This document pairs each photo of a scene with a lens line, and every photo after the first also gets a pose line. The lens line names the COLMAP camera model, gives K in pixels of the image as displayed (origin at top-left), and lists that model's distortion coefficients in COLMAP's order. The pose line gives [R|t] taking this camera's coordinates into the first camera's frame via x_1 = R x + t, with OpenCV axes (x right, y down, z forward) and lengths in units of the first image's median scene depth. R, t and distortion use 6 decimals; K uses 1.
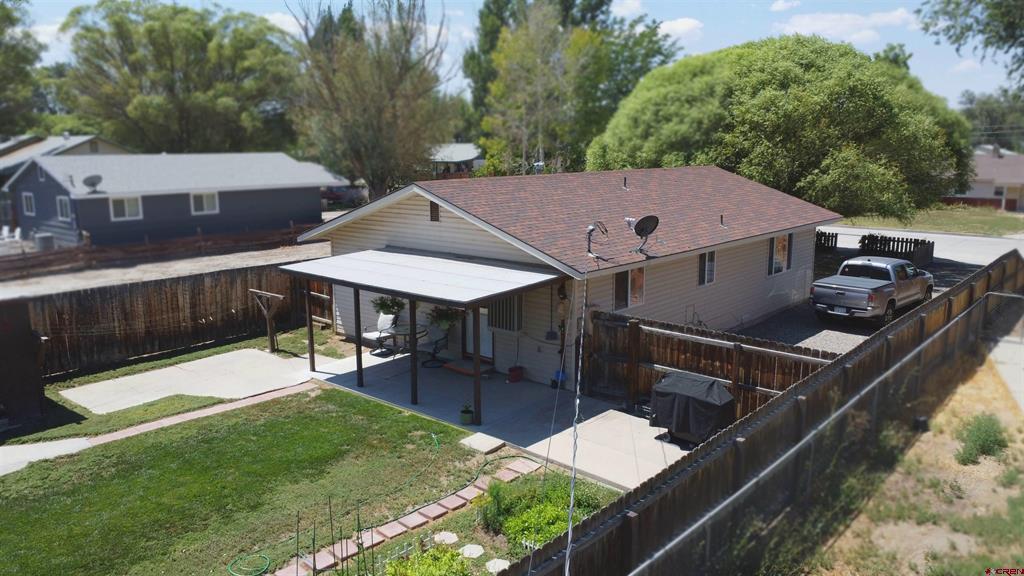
lens RADIAL K [[772.7, 0, 512.5], [0, 772.7, 286.0], [0, 0, 1]] dist [0.011105, -0.013850]
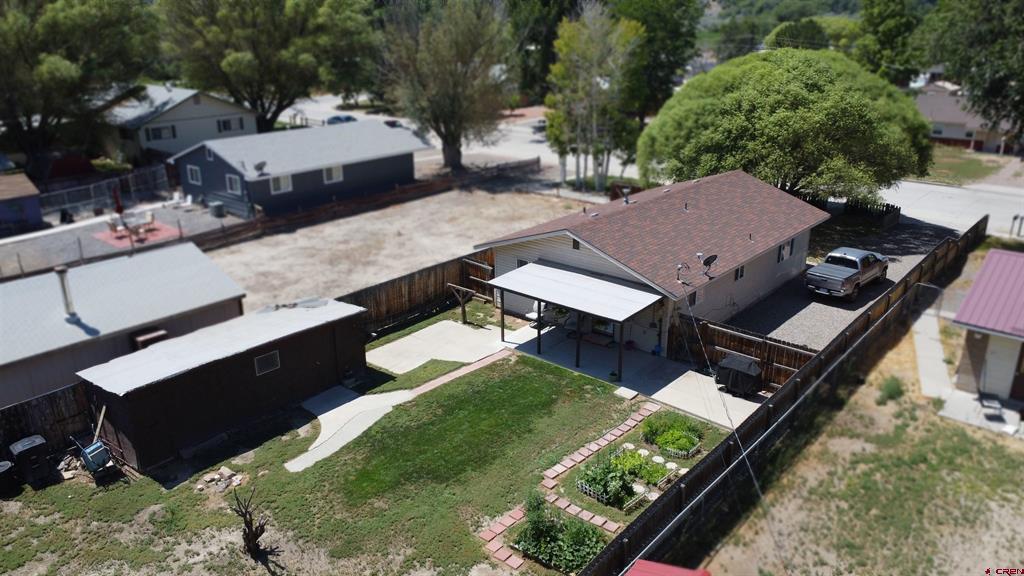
lens RADIAL K [[772.7, 0, 512.1], [0, 772.7, 287.0], [0, 0, 1]] dist [0.011105, -0.013850]
pose [[0.999934, -0.004262, 0.010633, -0.236085], [0.002536, 0.987548, 0.157299, -0.245025], [-0.011171, -0.157262, 0.987494, -0.569904]]
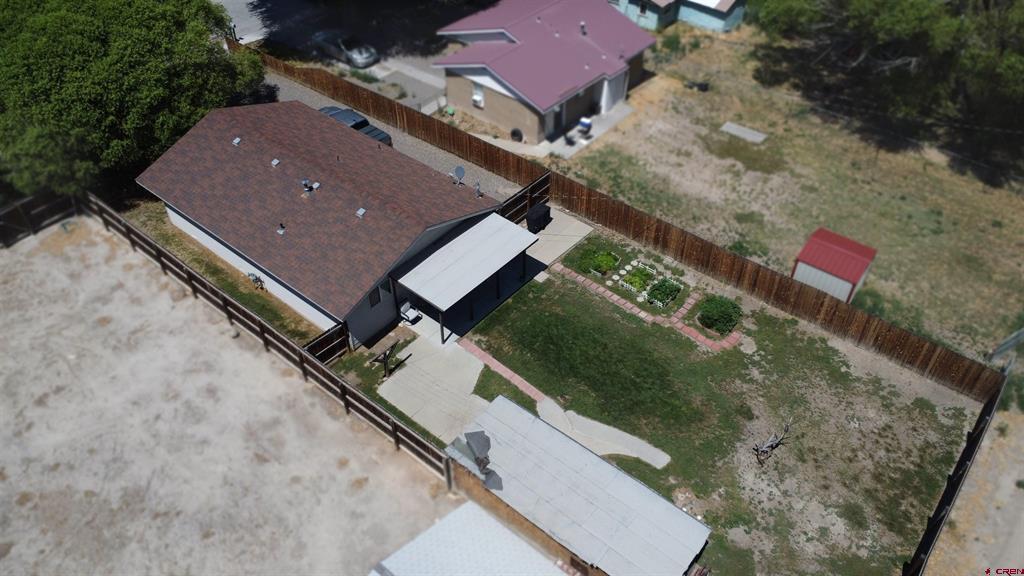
lens RADIAL K [[772.7, 0, 516.3], [0, 772.7, 287.5], [0, 0, 1]] dist [0.011105, -0.013850]
pose [[-0.026887, -0.677770, 0.734782, -1.387697], [0.184718, 0.719021, 0.669991, -1.075420], [-0.982424, 0.153742, 0.105863, 0.573629]]
